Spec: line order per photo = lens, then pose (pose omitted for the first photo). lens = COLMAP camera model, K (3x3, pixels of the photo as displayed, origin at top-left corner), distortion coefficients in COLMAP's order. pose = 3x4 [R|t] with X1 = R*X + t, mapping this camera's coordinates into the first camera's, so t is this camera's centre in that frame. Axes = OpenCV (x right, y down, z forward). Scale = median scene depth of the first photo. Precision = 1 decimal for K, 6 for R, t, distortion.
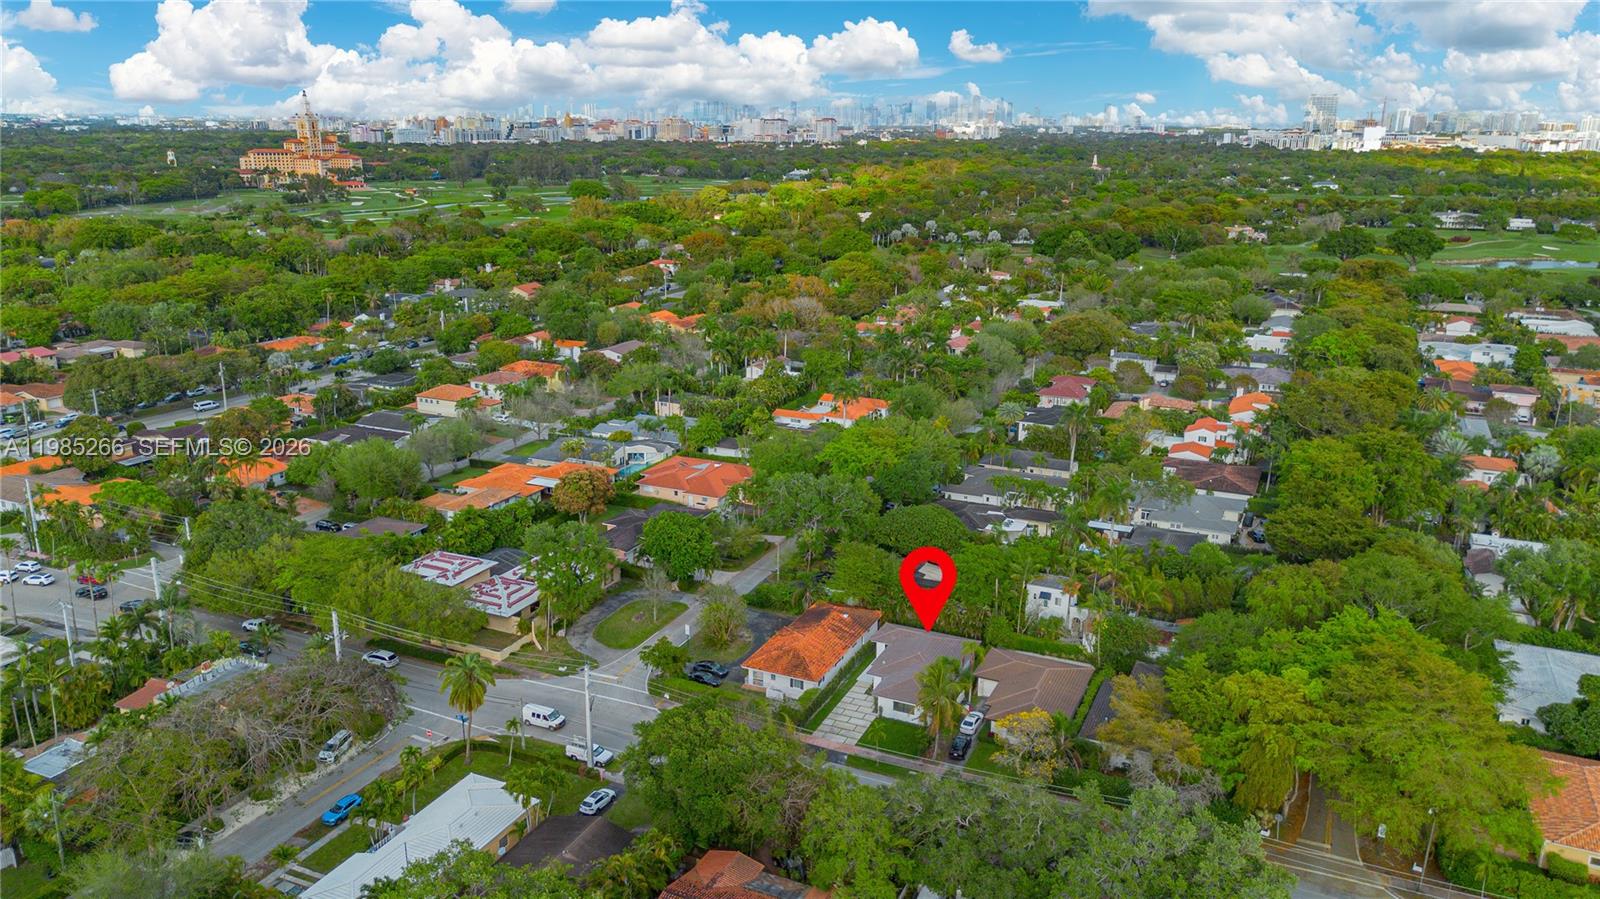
lens RADIAL K [[1169.0, 0, 793.8], [0, 1169.0, 405.4], [0, 0, 1]] dist [0.074758, -0.079637]
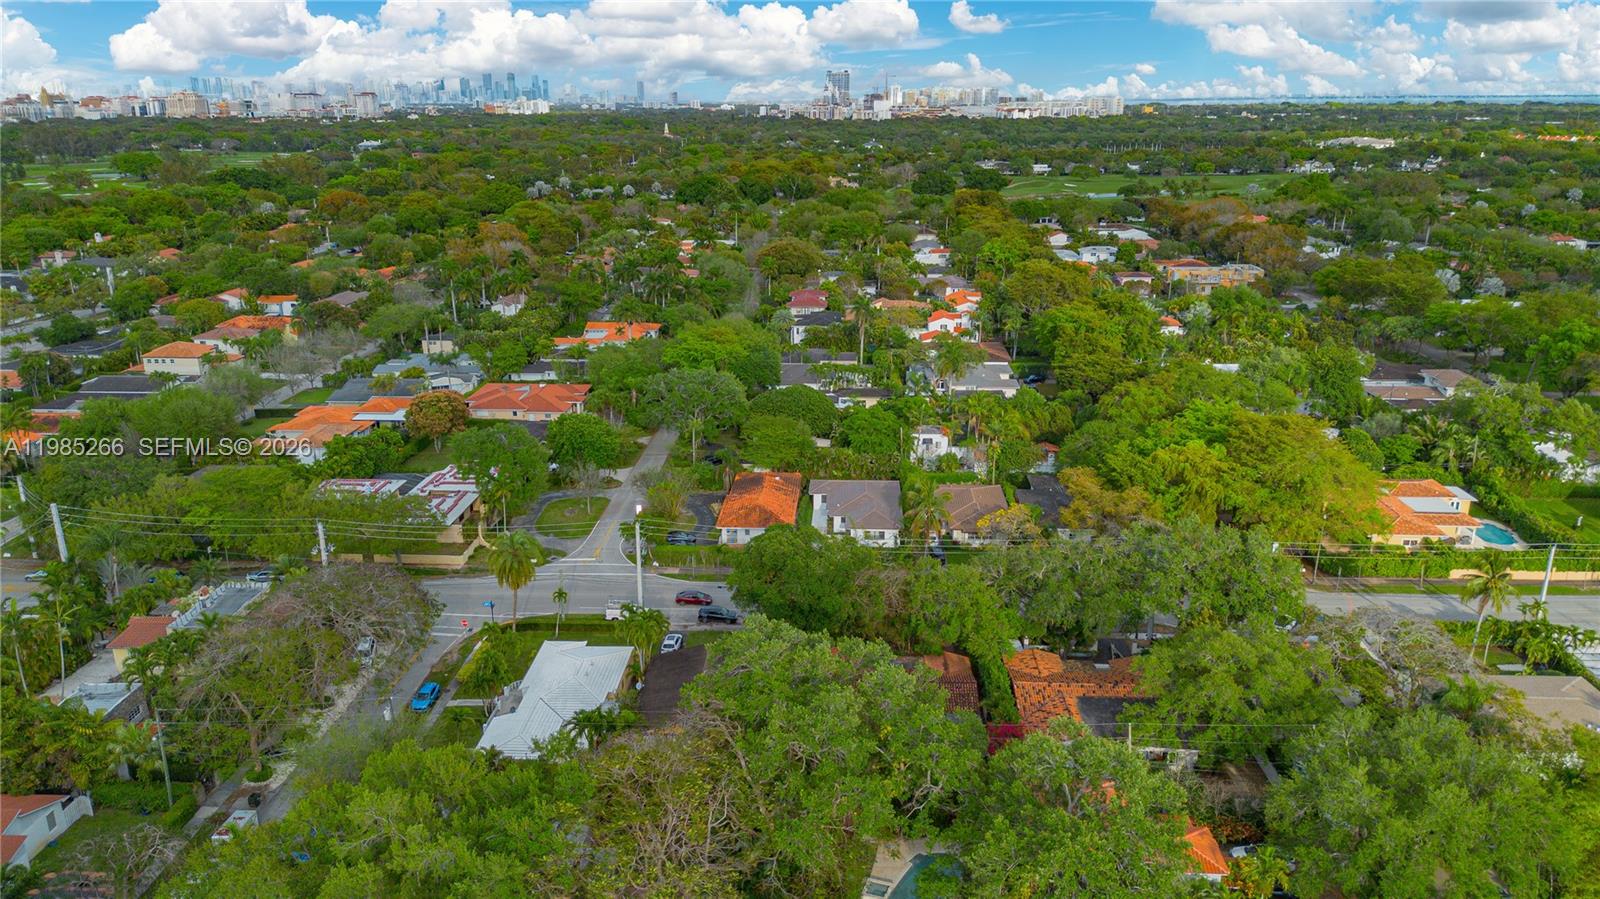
lens RADIAL K [[1123.5, 0, 792.3], [0, 1123.5, 454.5], [0, 0, 1]] dist [0.087185, -0.105181]
pose [[0.927434, -0.120378, 0.354083, -0.250049], [0.096706, 0.991772, 0.083877, 0.056706], [-0.361267, -0.043549, 0.931445, 0.013317]]
